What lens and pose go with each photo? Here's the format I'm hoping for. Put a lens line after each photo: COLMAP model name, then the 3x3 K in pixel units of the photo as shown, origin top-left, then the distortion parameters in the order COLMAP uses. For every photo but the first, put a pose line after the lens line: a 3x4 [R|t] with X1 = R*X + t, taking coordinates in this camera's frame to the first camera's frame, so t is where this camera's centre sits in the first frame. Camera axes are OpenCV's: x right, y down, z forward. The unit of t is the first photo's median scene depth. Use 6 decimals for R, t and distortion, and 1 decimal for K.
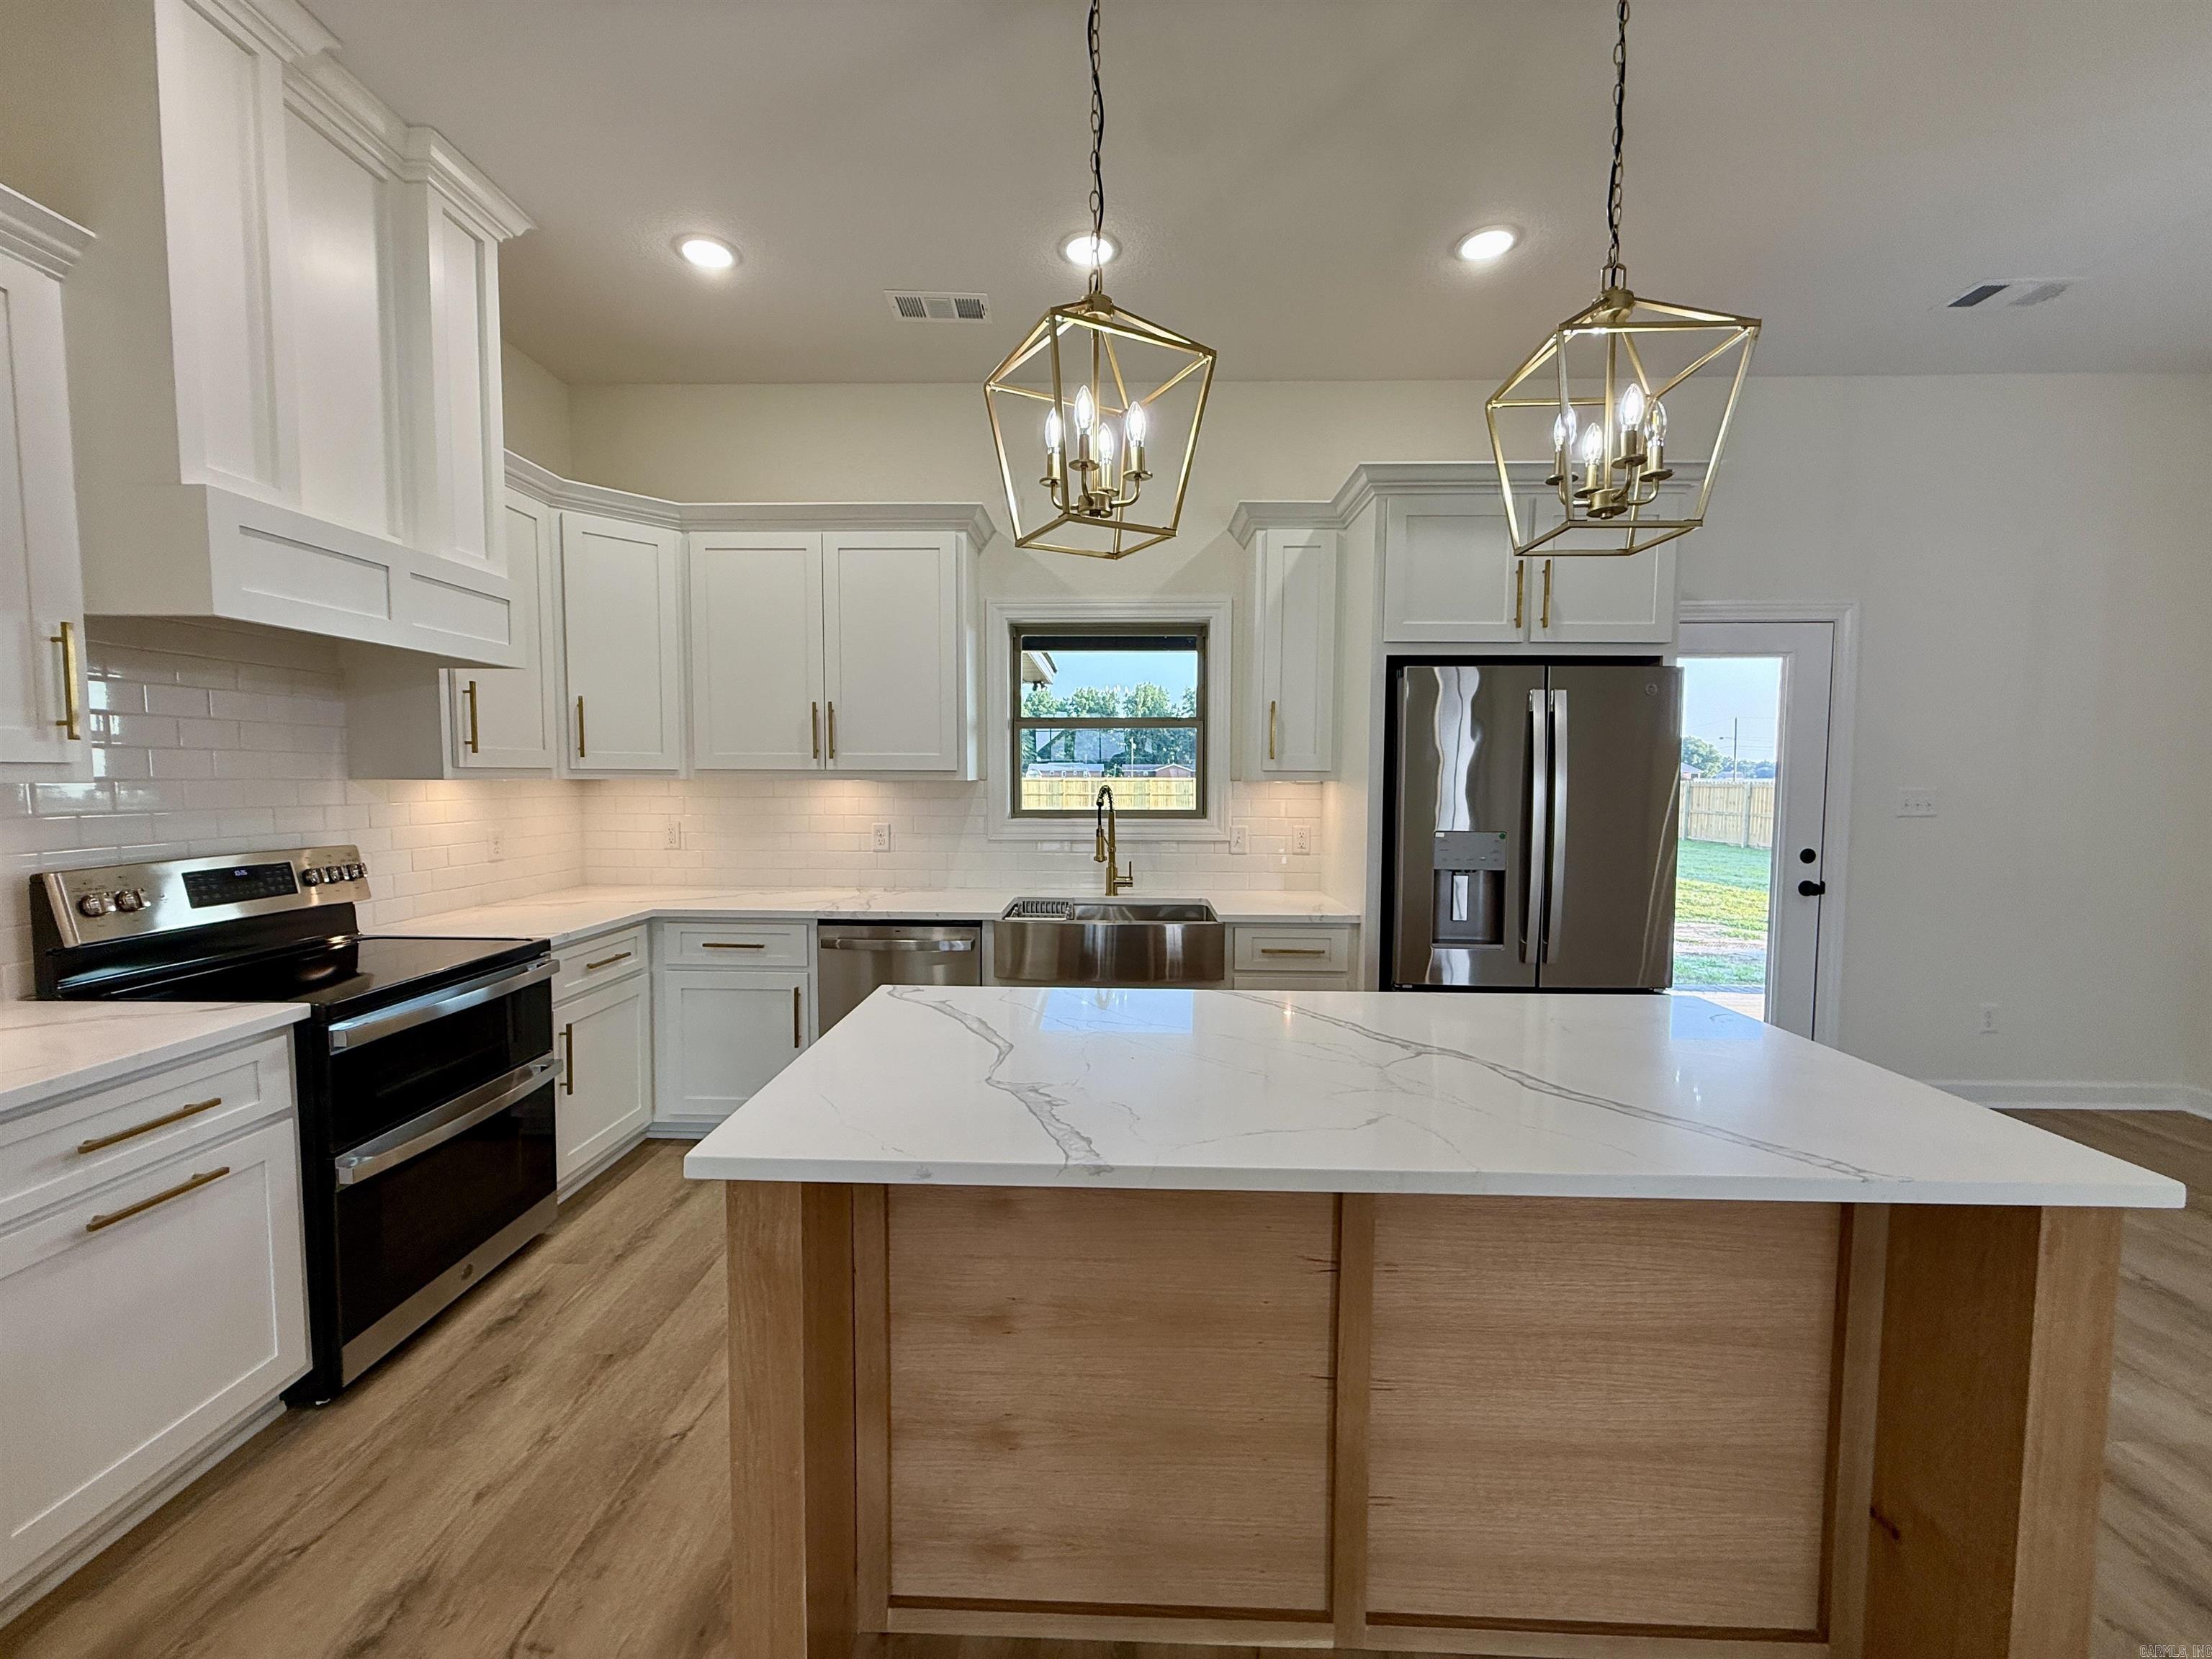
lens RADIAL K [[885.4, 0, 1099.4], [0, 885.4, 828.3], [0, 0, 1]] dist [0.001069, 0.000351]
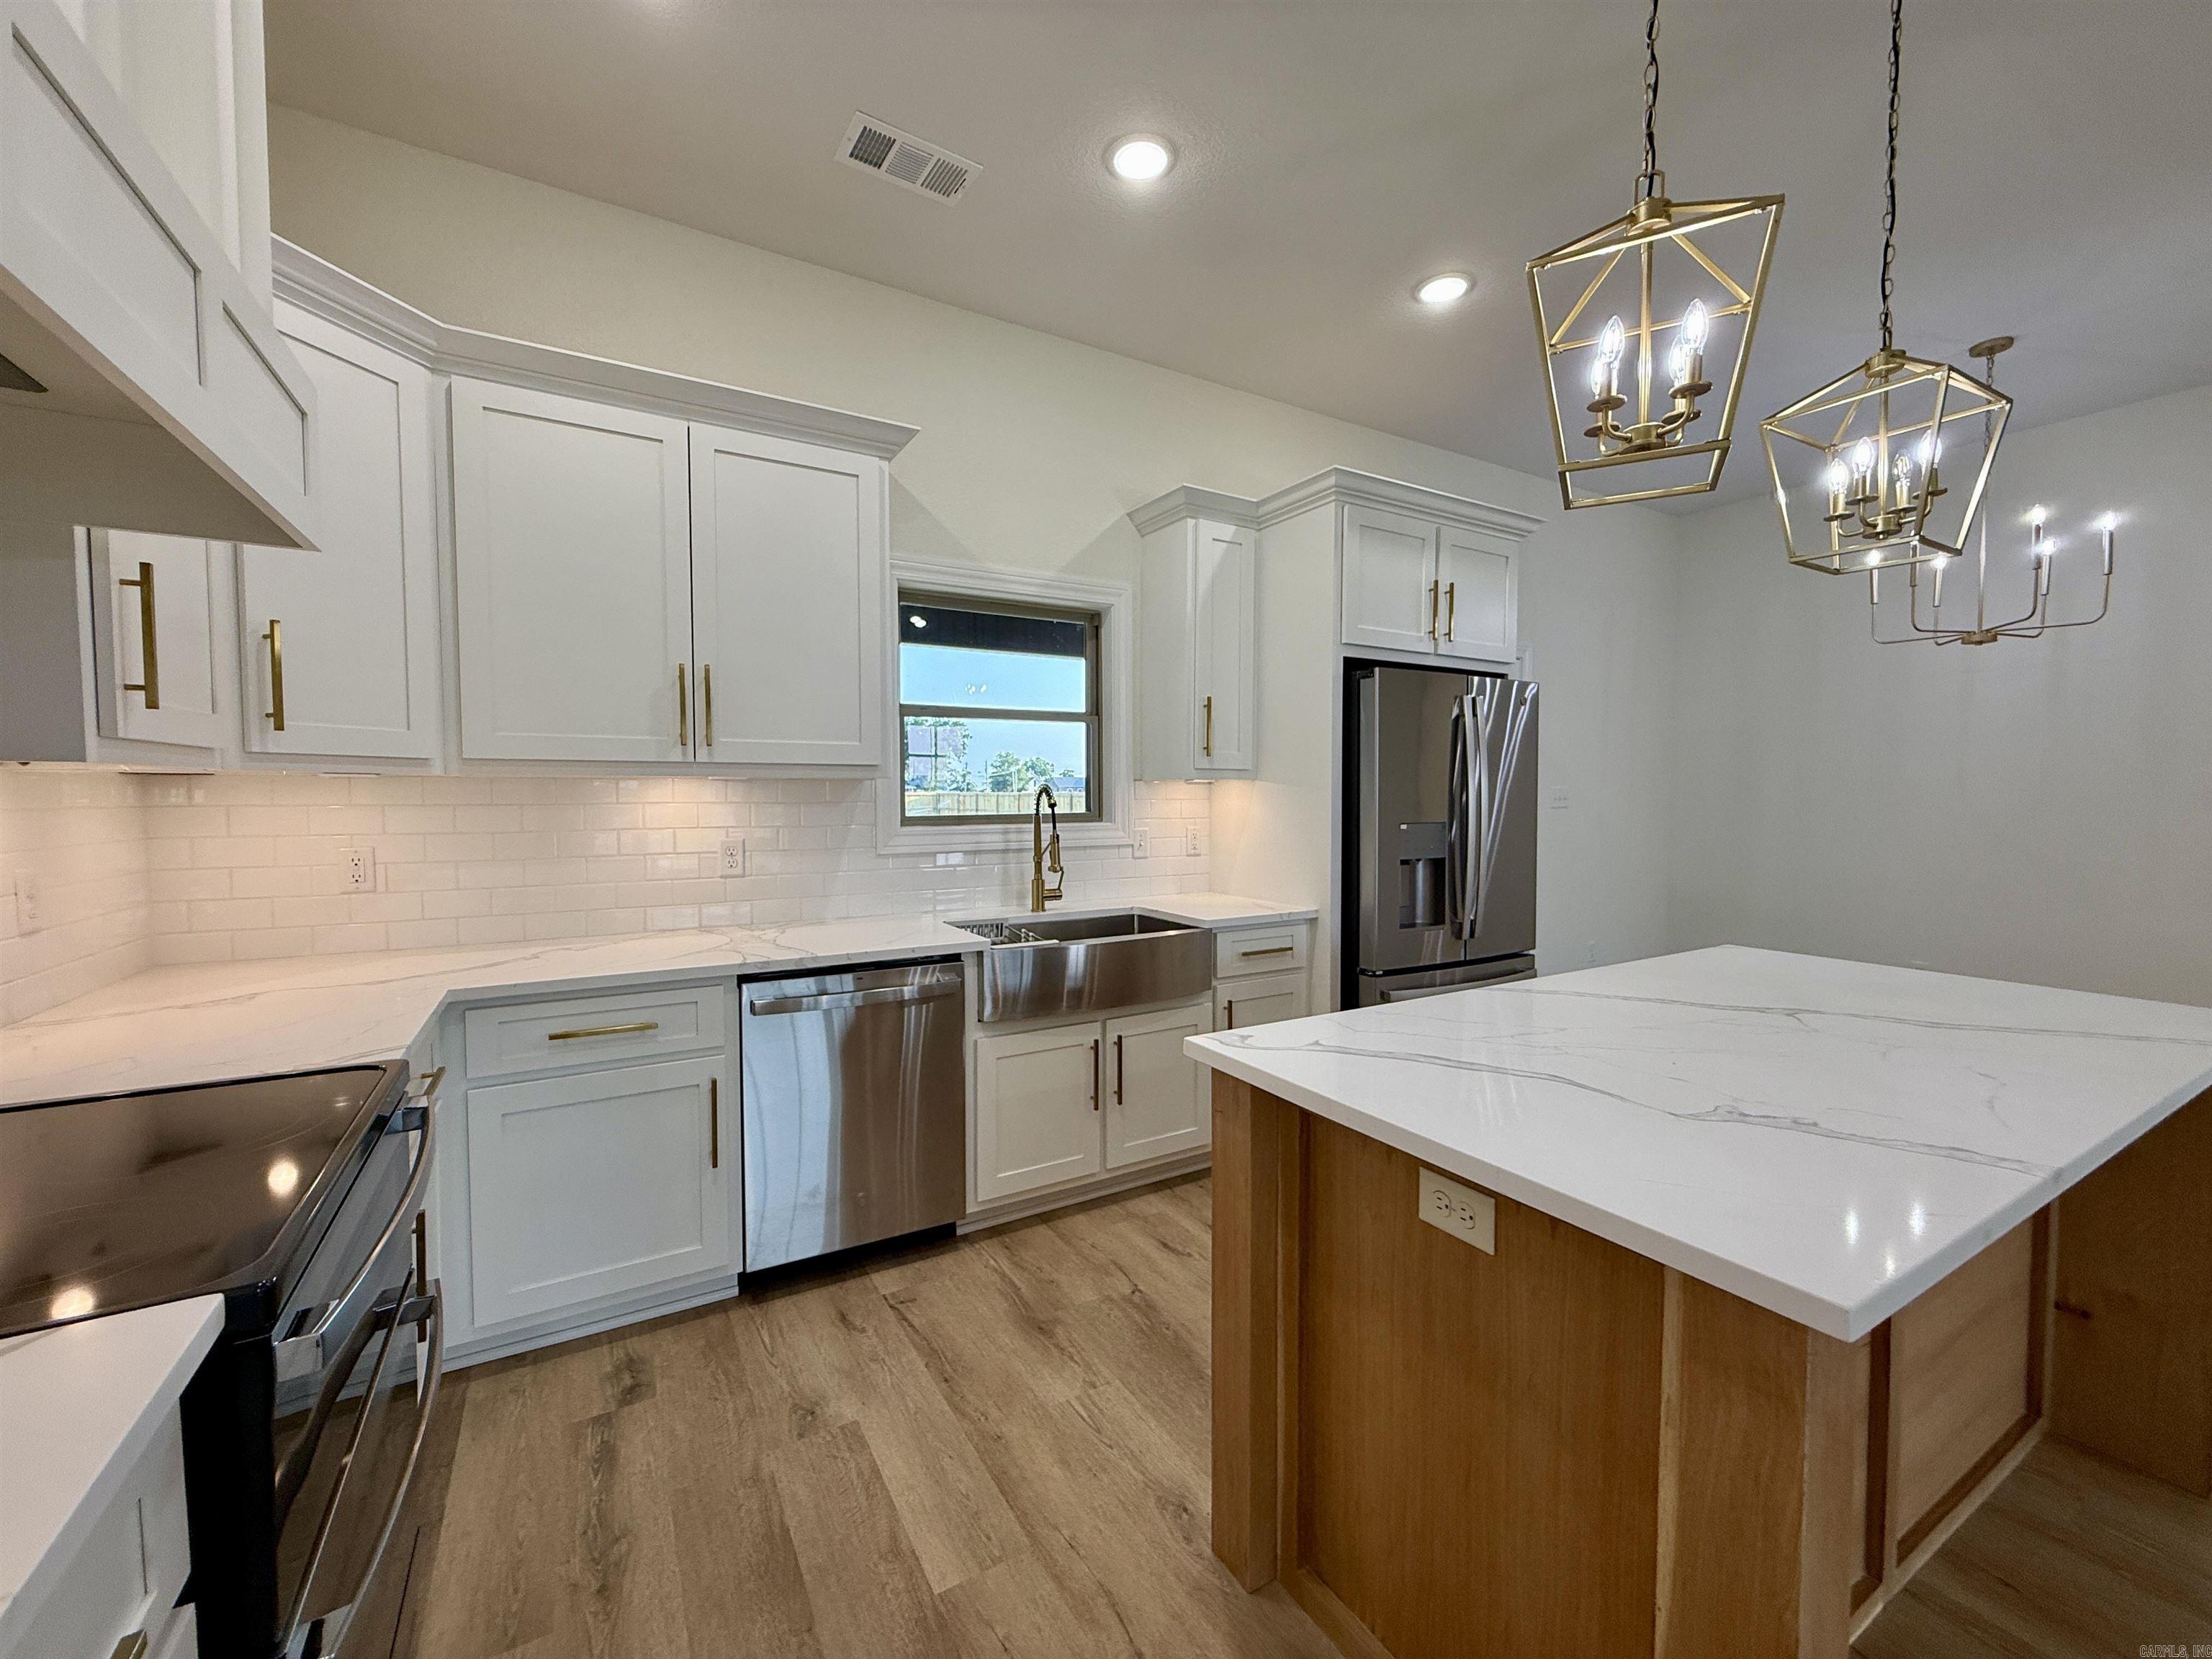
lens RADIAL K [[885.4, 0, 1106.0], [0, 885.4, 828.4], [0, 0, 1]] dist [0.001069, 0.000351]
pose [[0.846988, -0.026536, 0.530949, -0.417772], [0.036029, 0.999322, -0.007531, 0.003349], [-0.530390, 0.025508, 0.847370, 0.244467]]
